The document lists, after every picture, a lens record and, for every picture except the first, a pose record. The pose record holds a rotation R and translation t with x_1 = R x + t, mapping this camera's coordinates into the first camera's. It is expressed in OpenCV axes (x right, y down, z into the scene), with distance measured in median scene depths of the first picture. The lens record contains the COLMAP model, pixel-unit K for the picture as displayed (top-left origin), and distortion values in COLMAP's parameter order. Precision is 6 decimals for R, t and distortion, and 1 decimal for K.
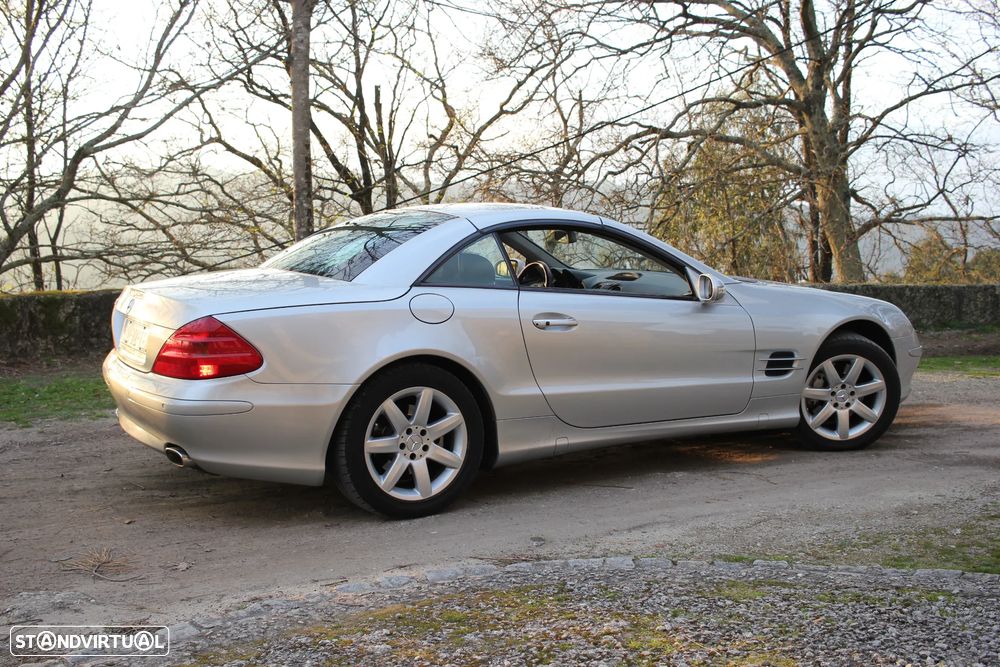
lens RADIAL K [[1118.3, 0, 499.4], [0, 1118.3, 337.0], [0, 0, 1]] dist [-0.082320, 0.000000]
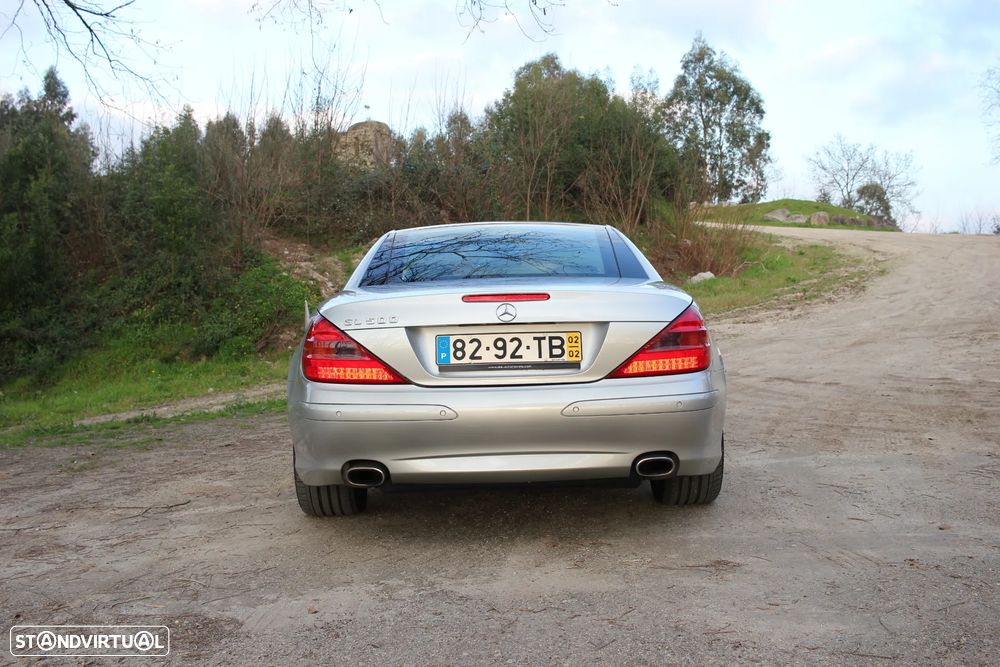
lens RADIAL K [[1118.3, 0, 498.3], [0, 1118.3, 335.4], [0, 0, 1]] dist [-0.082320, 0.000000]
pose [[0.493981, -0.041327, 0.868490, -1.023135], [0.129384, 0.991242, -0.026423, 0.009685], [-0.859792, 0.125421, 0.495002, 0.583624]]
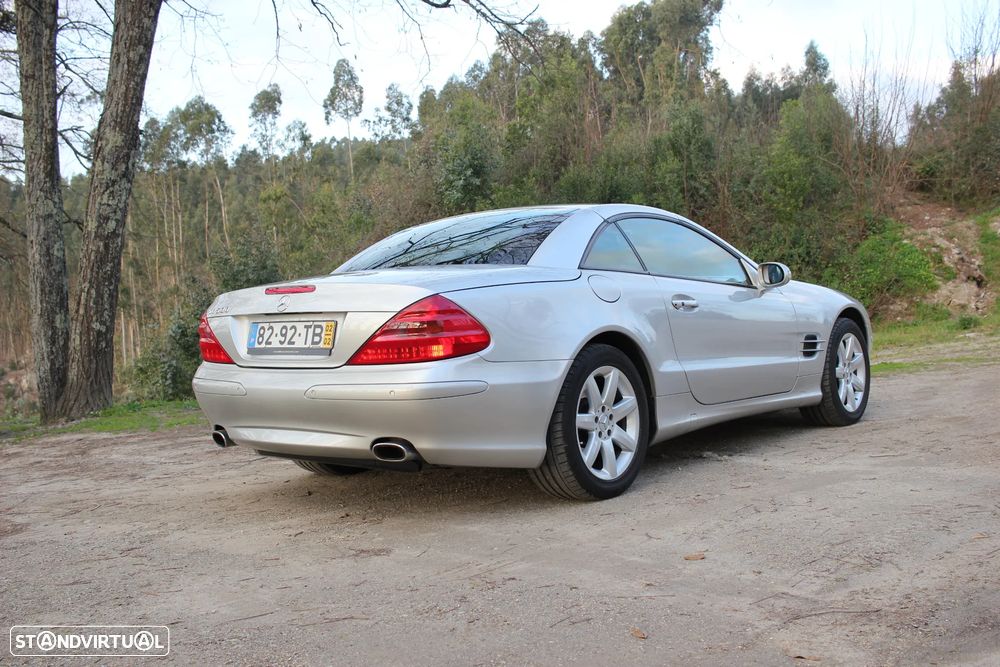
lens RADIAL K [[1118.3, 0, 497.7], [0, 1118.3, 341.3], [0, 0, 1]] dist [-0.082320, 0.000000]
pose [[0.939547, -0.055283, 0.337927, -0.468272], [0.083300, 0.994135, -0.068967, 0.079568], [-0.332132, 0.092947, 0.938642, 0.076349]]
